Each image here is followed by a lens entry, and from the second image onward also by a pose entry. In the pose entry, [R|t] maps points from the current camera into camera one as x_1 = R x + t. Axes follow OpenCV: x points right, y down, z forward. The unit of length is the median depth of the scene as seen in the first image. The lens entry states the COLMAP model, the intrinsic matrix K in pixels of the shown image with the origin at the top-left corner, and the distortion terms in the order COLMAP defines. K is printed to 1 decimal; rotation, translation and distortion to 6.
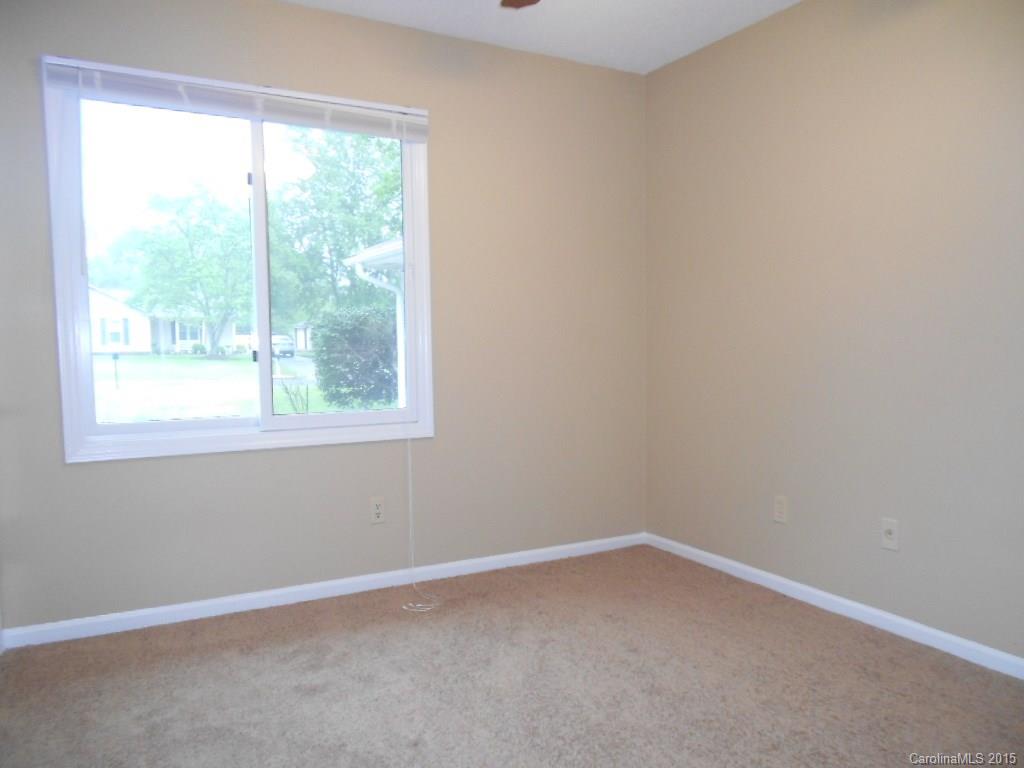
lens RADIAL K [[779.2, 0, 512.0], [0, 779.2, 384.0], [0, 0, 1]] dist [-0.004609, -0.003803]
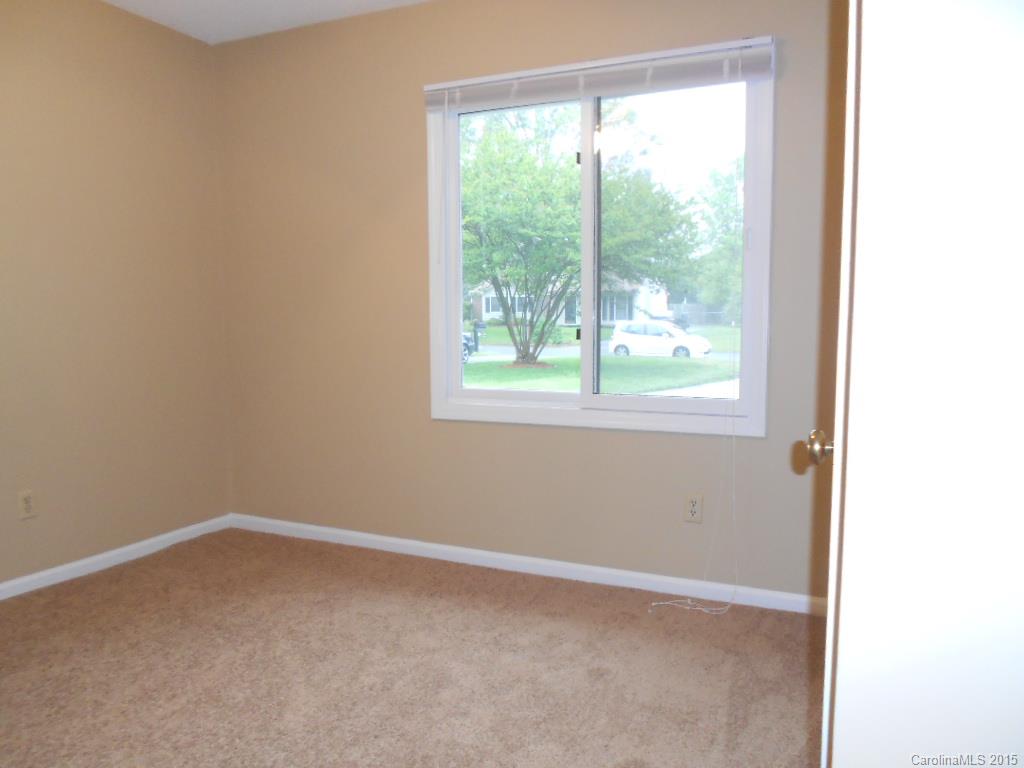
lens RADIAL K [[819.1, 0, 511.8], [0, 819.1, 397.9], [0, 0, 1]] dist [-0.001660, 0.001217]
pose [[0.590230, 0.083578, -0.802897, 0.490327], [-0.049652, 0.996501, 0.067231, -0.021053], [0.805706, 0.000184, 0.592315, 0.301342]]
